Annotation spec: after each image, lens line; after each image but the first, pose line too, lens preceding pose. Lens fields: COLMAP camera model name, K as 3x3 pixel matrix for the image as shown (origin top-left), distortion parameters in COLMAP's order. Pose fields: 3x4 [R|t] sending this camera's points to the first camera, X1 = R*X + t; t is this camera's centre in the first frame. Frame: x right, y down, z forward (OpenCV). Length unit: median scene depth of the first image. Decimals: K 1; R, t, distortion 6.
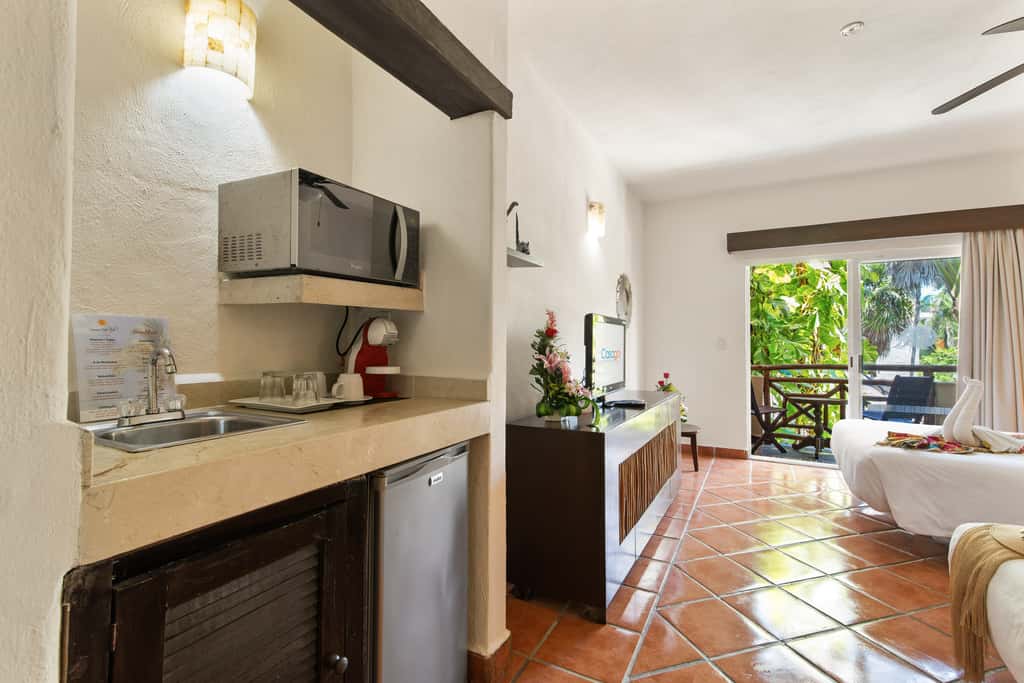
lens RADIAL K [[453.2, 0, 512.0], [0, 453.2, 341.5], [0, 0, 1]] dist [0.015436, 0.000073]
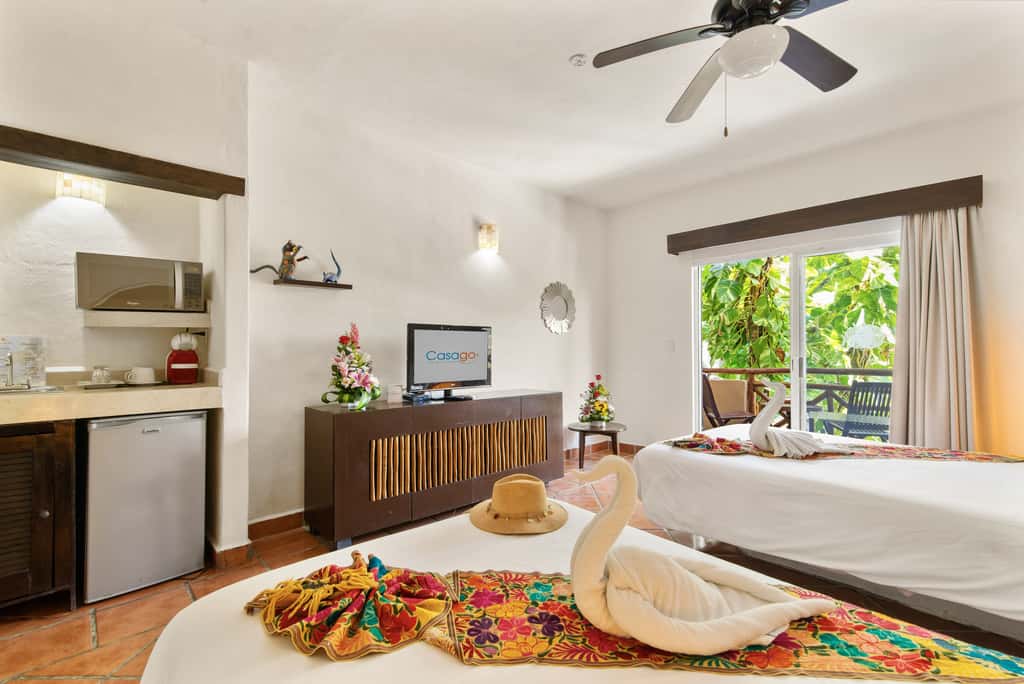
lens RADIAL K [[453.2, 0, 512.0], [0, 453.2, 342.0], [0, 0, 1]] dist [0.015436, 0.000073]
pose [[0.949839, -0.012677, -0.312482, 0.603279], [0.010037, 0.999899, -0.010057, 0.003374], [0.312578, 0.006417, 0.949870, -0.062797]]
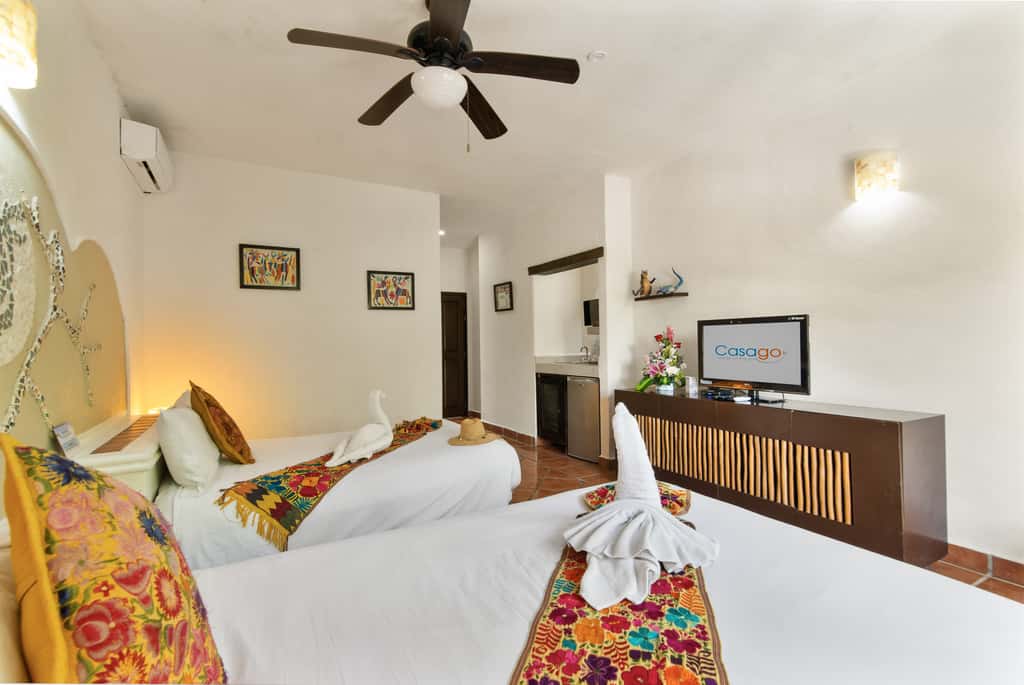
lens RADIAL K [[453.2, 0, 512.0], [0, 453.2, 342.5], [0, 0, 1]] dist [0.015436, 0.000073]
pose [[-0.516469, -0.002012, -0.856304, 1.150077], [0.014305, 0.999837, -0.010978, 0.006790], [0.856187, -0.017919, -0.516356, 0.882124]]
